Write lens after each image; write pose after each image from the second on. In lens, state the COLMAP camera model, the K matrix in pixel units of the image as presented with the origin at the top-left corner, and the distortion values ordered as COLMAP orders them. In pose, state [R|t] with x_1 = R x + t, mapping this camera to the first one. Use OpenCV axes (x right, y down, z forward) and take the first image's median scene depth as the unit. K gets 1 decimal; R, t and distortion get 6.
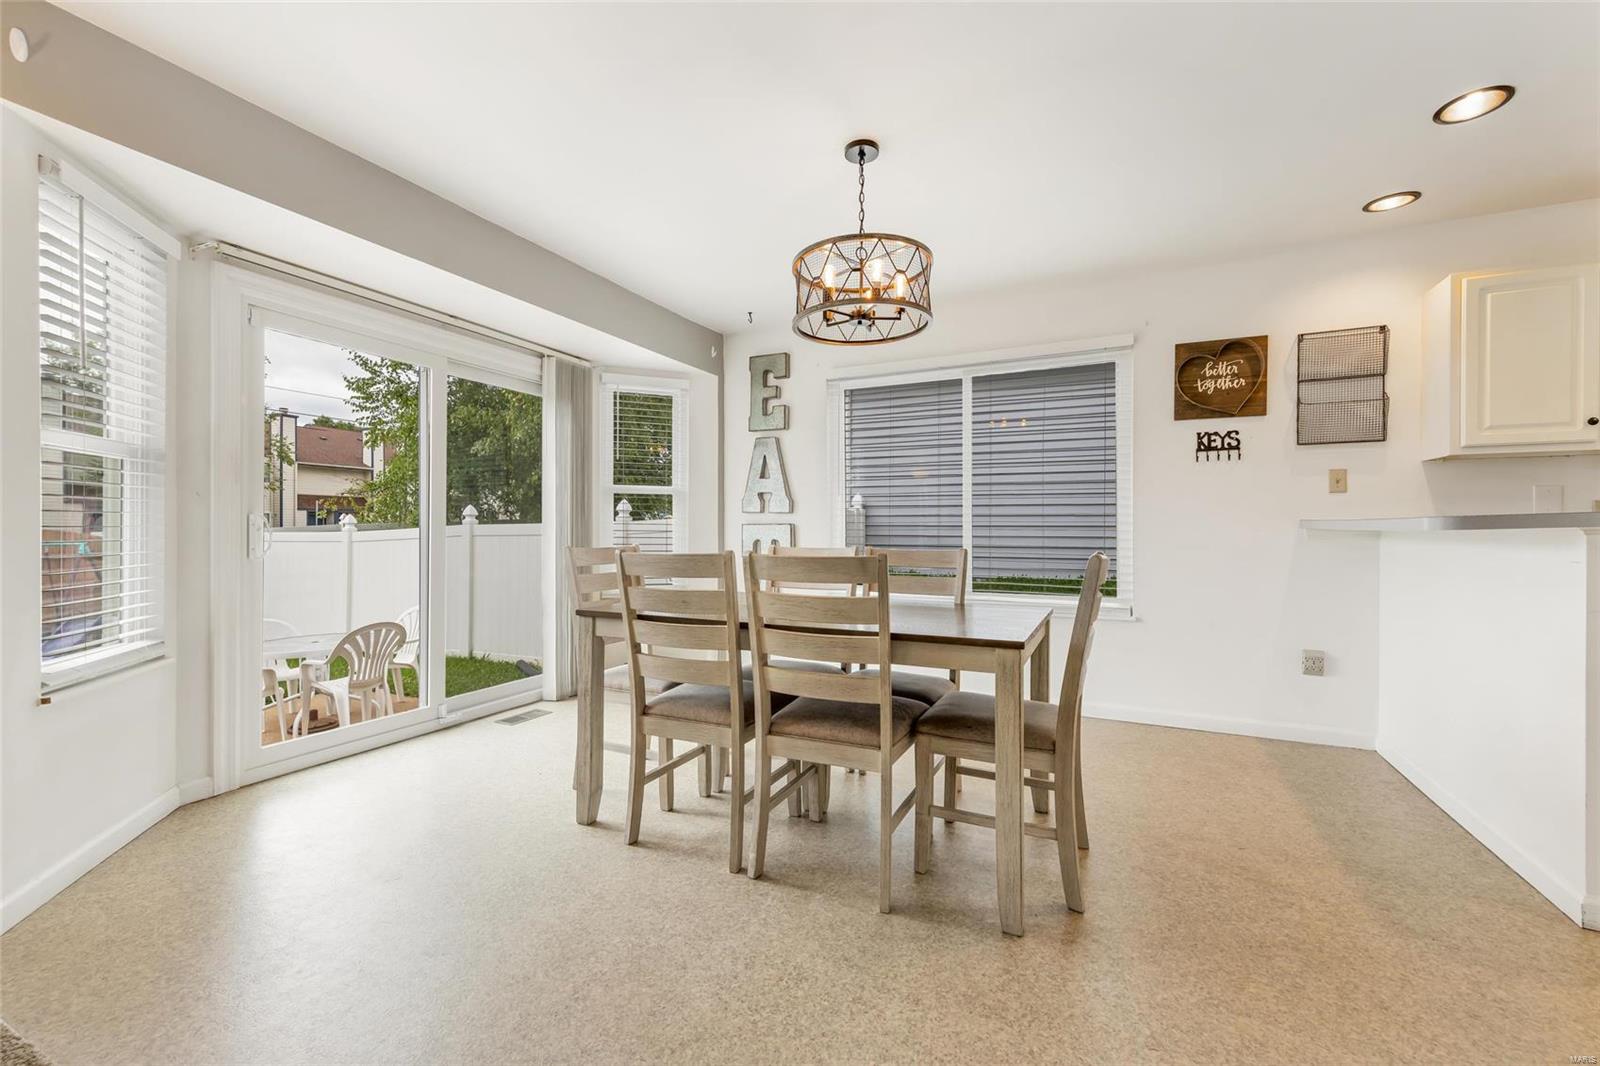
lens RADIAL K [[660.1, 0, 796.3], [0, 660.1, 535.6], [0, 0, 1]] dist [0.005860, -0.000789]
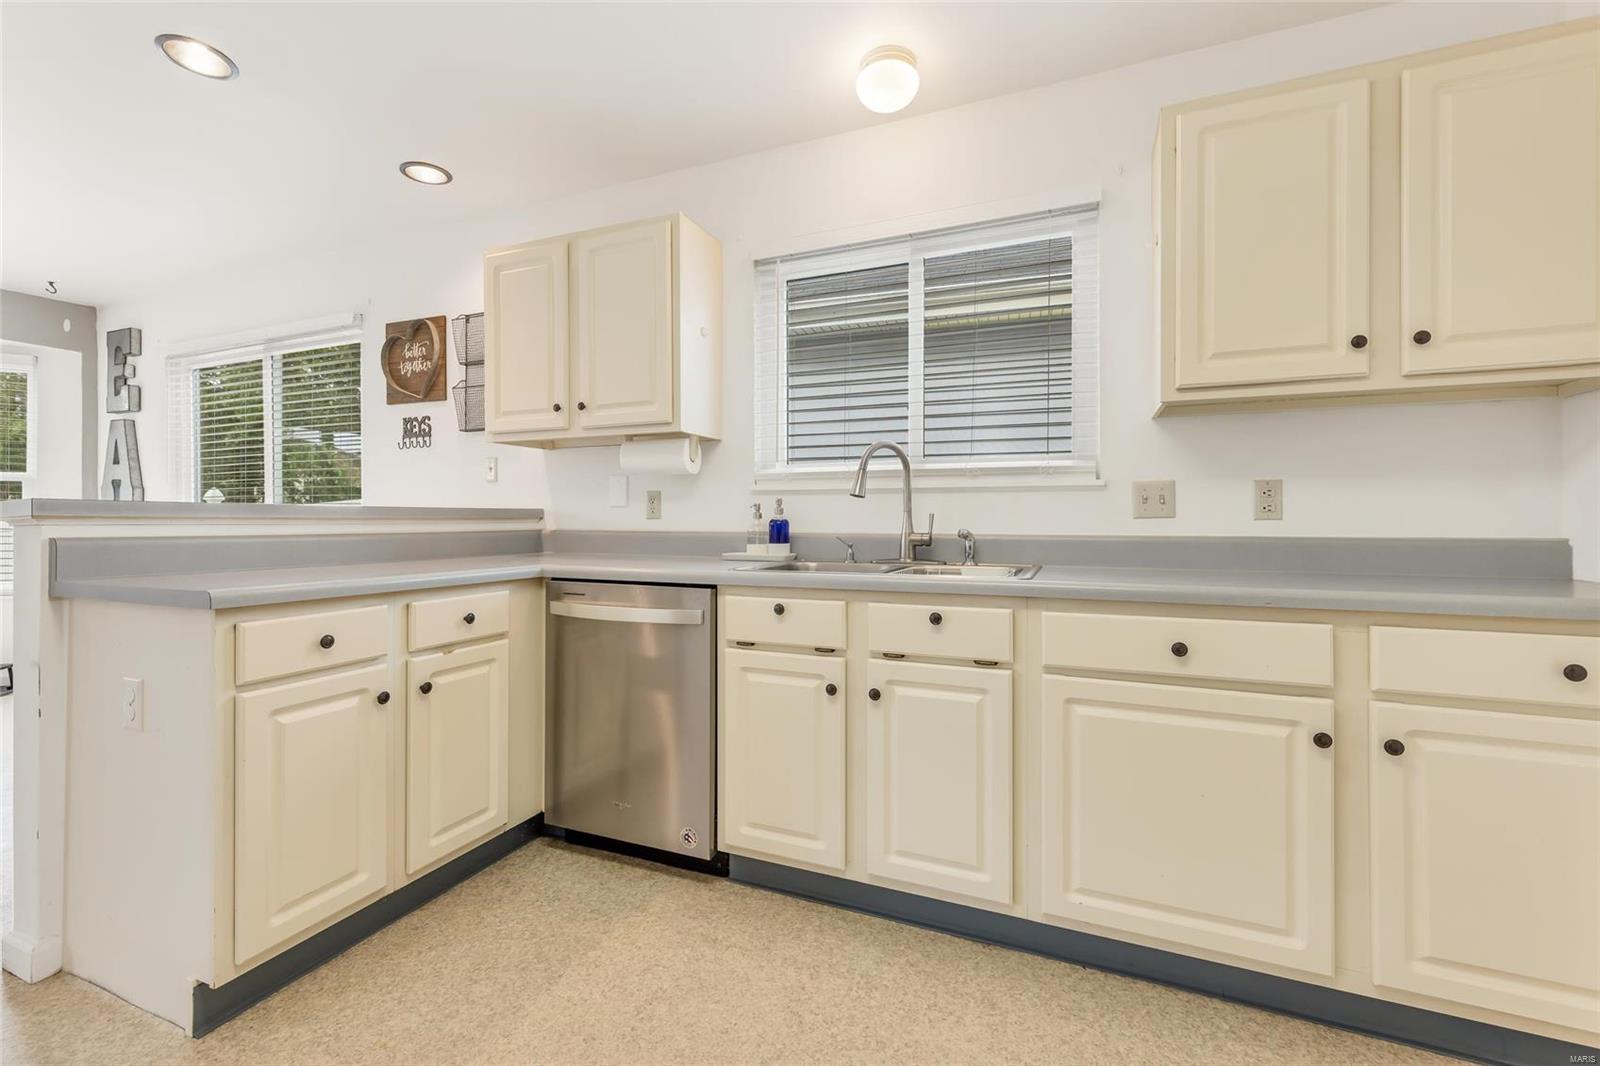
lens RADIAL K [[677.5, 0, 797.8], [0, 677.5, 517.9], [0, 0, 1]] dist [0.008786, -0.000221]
pose [[0.998966, 0.003986, 0.045286, 1.152669], [-0.003165, 0.999830, -0.018173, 0.002295], [-0.045351, 0.018011, 0.998809, 0.012684]]
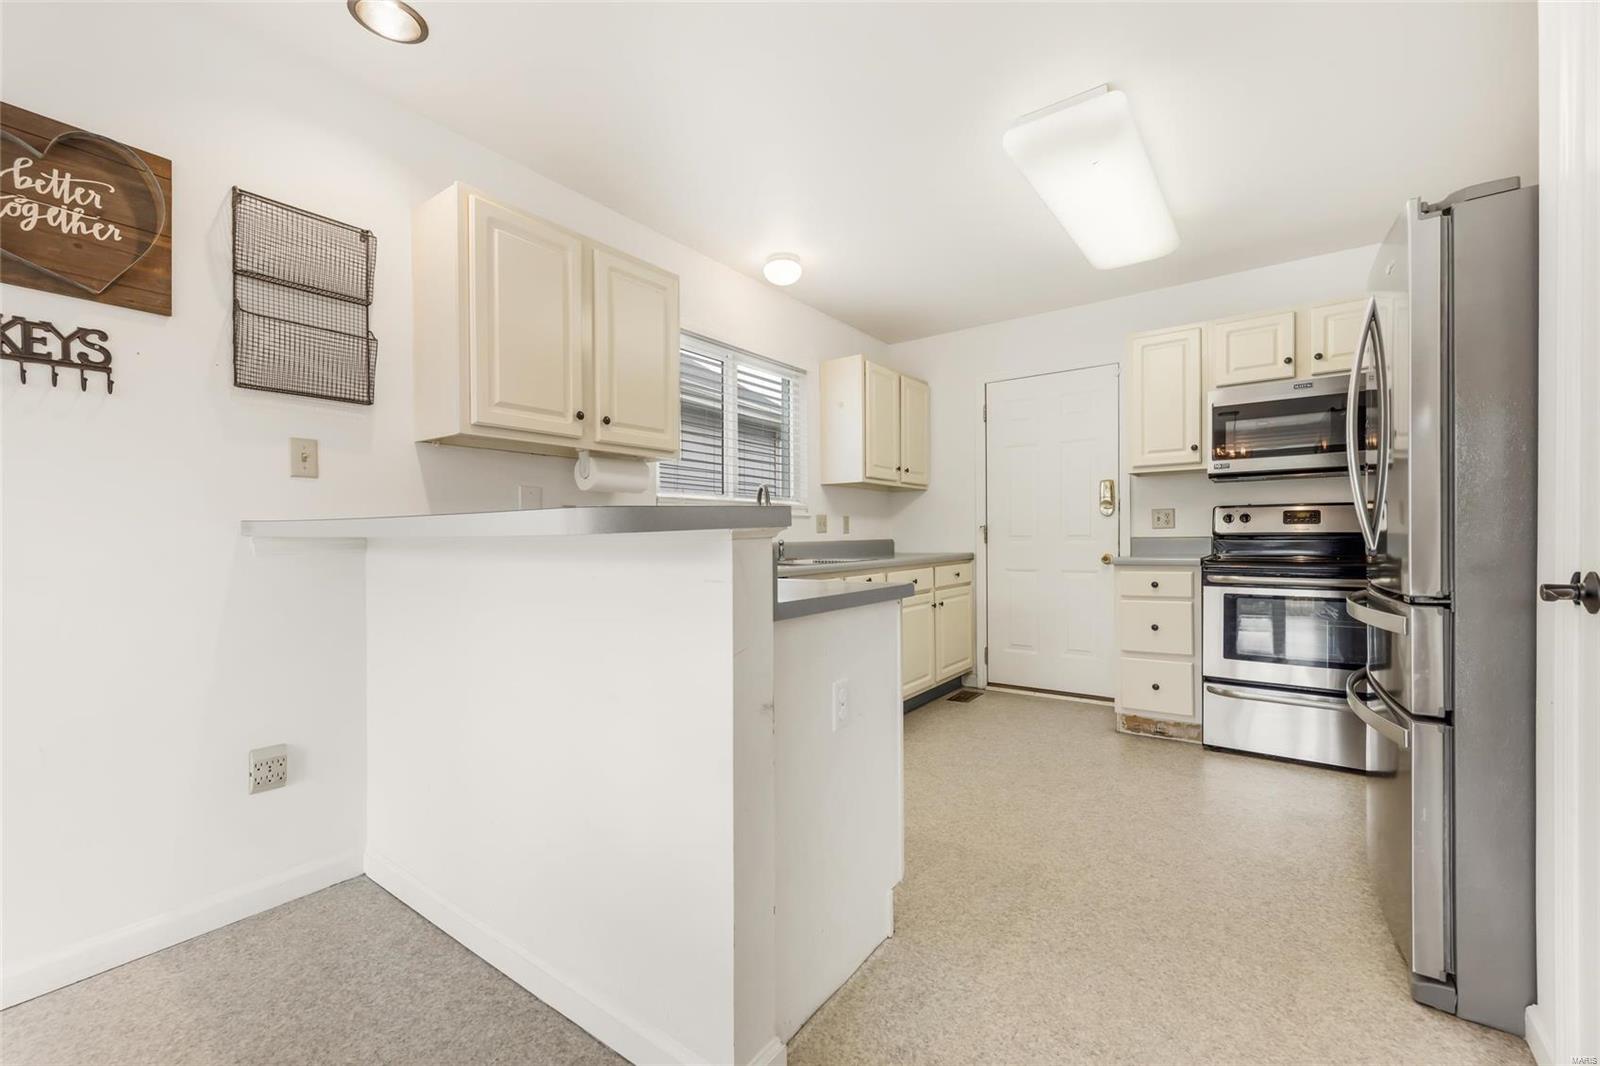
lens RADIAL K [[660.1, 0, 796.3], [0, 660.1, 535.6], [0, 0, 1]] dist [0.005860, -0.000789]
pose [[0.180577, -0.000764, 0.983560, 0.286859], [0.017535, 0.999843, -0.002442, -0.001698], [-0.983404, 0.017688, 0.180562, 0.426760]]
